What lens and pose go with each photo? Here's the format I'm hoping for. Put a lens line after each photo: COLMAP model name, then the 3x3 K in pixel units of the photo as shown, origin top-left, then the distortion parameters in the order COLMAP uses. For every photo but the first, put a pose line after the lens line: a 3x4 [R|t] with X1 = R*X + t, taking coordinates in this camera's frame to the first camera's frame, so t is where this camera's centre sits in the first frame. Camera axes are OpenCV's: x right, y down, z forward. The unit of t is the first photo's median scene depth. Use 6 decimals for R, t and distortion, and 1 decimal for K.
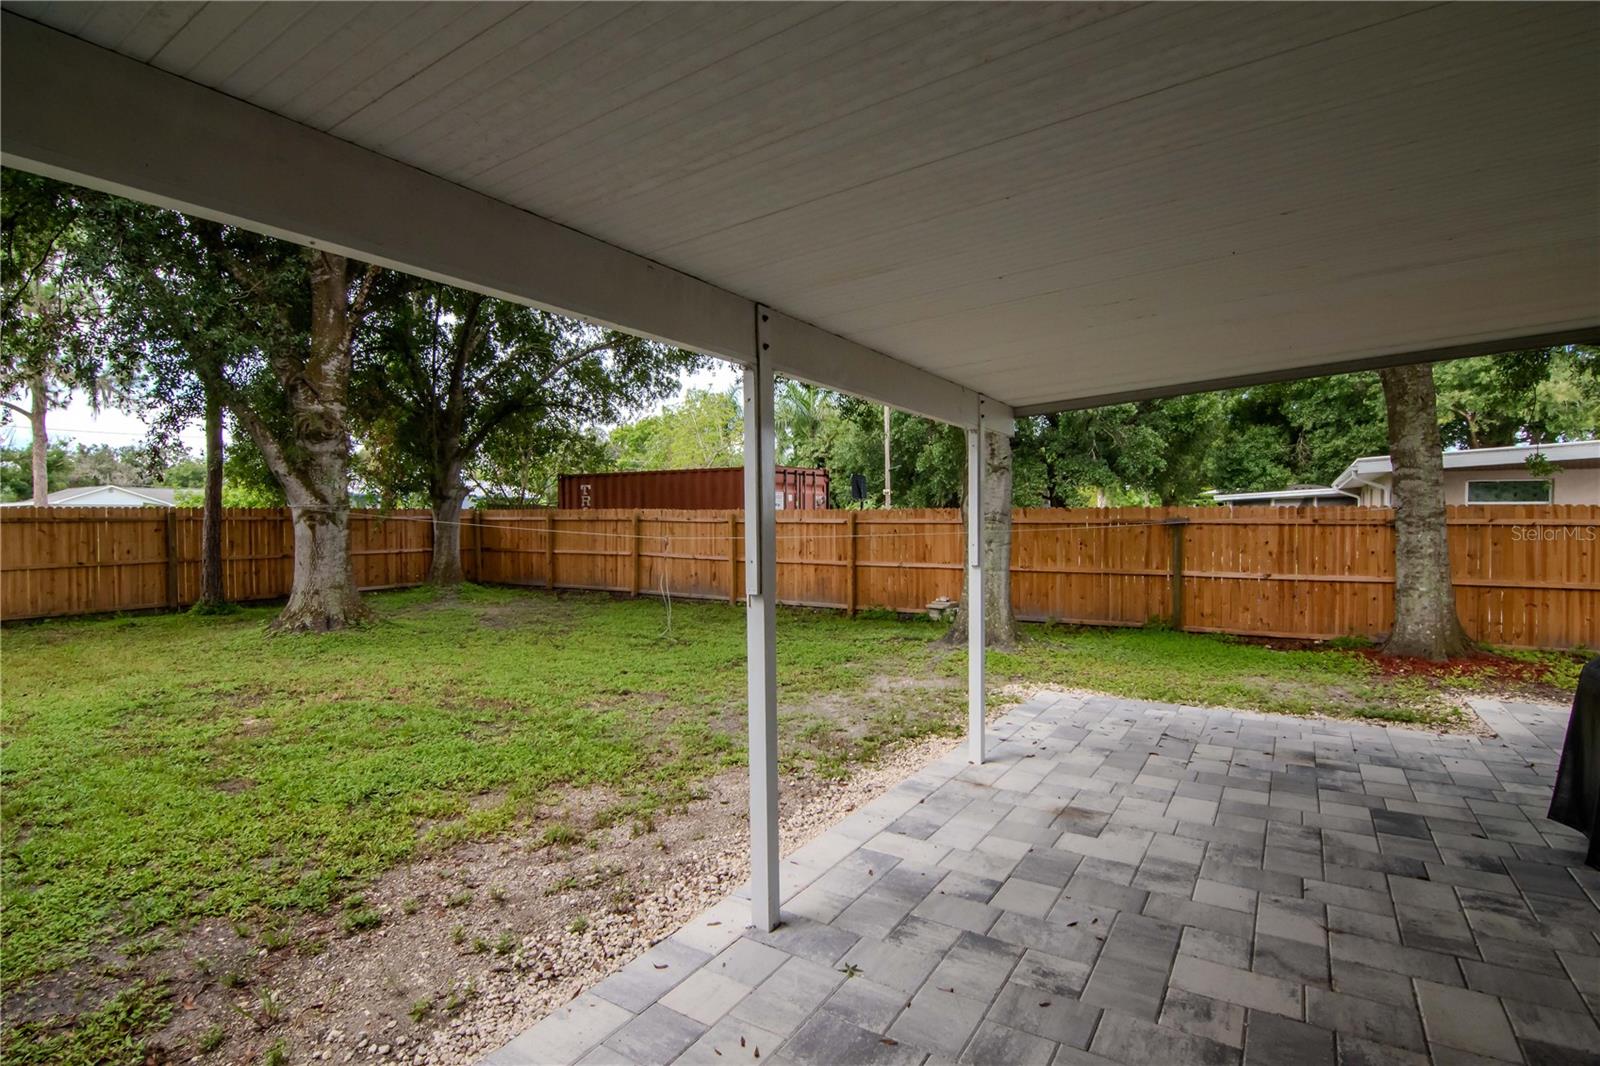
lens RADIAL K [[766.5, 0, 800.0], [0, 766.5, 533.0], [0, 0, 1]] dist [-0.023575, -0.001453]
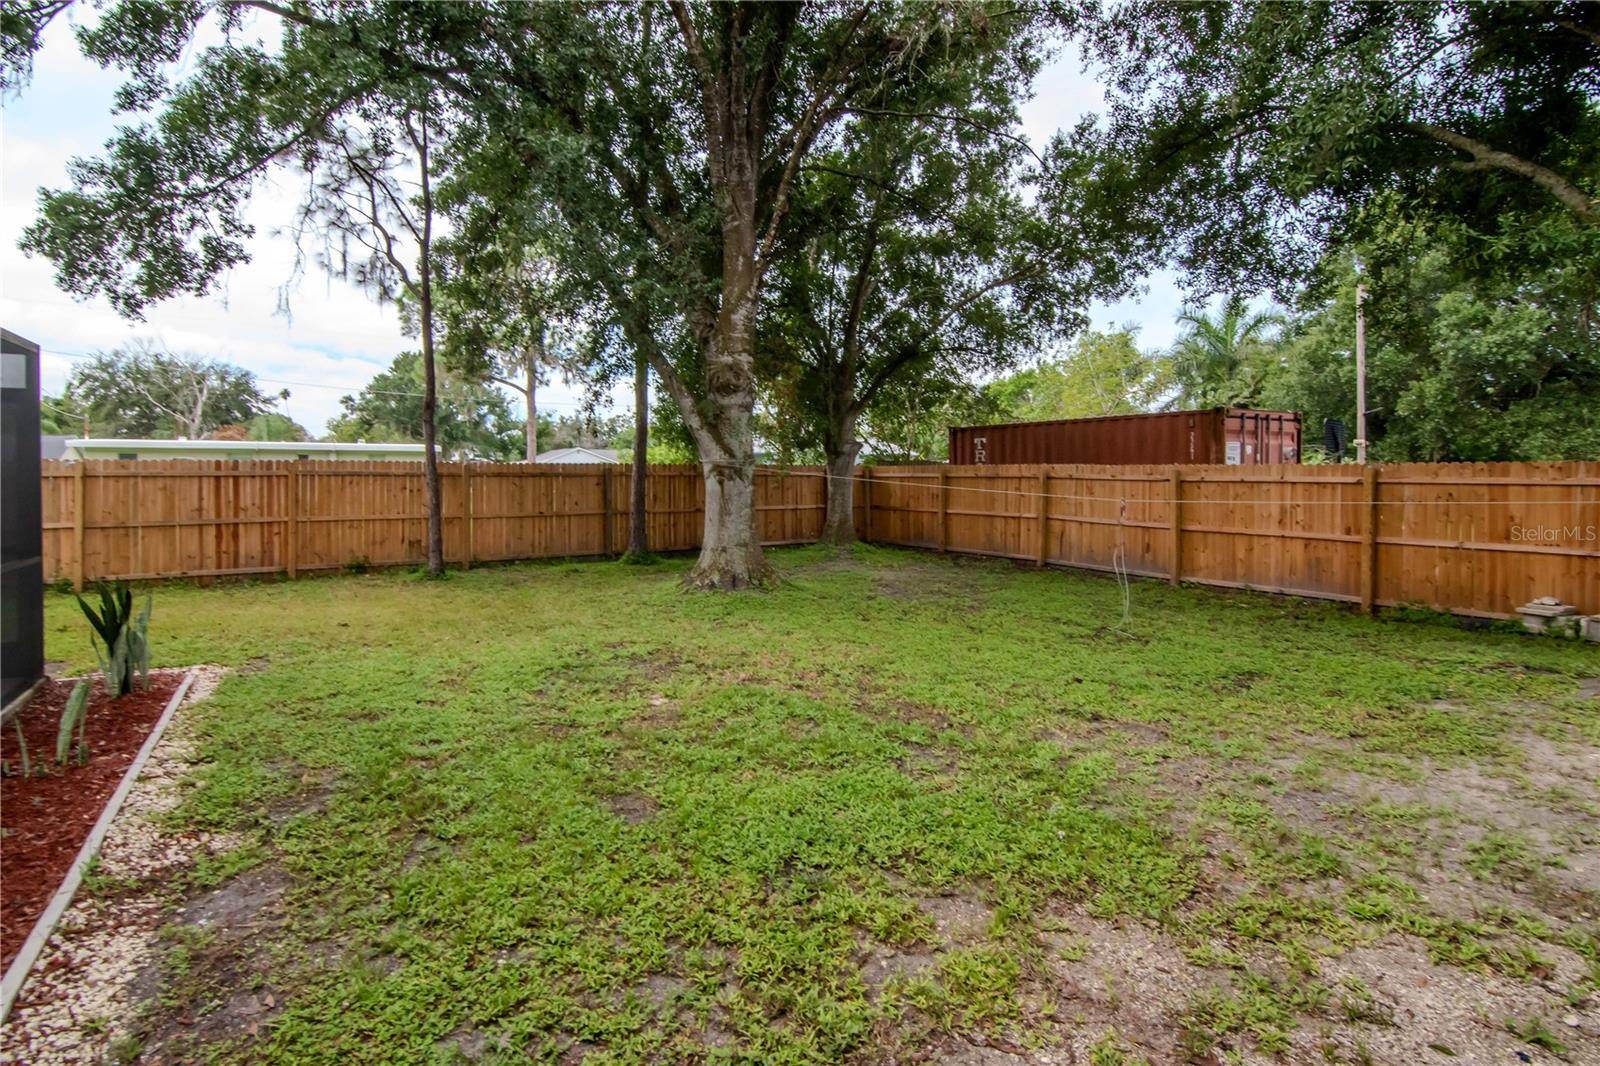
lens RADIAL K [[786.4, 0, 800.0], [0, 786.4, 480.5], [0, 0, 1]] dist [-0.002013, -0.000477]
pose [[0.892252, 0.006617, -0.451488, -0.074976], [-0.012794, 0.999862, -0.010630, -0.000455], [0.451356, 0.015261, 0.892214, 0.112523]]
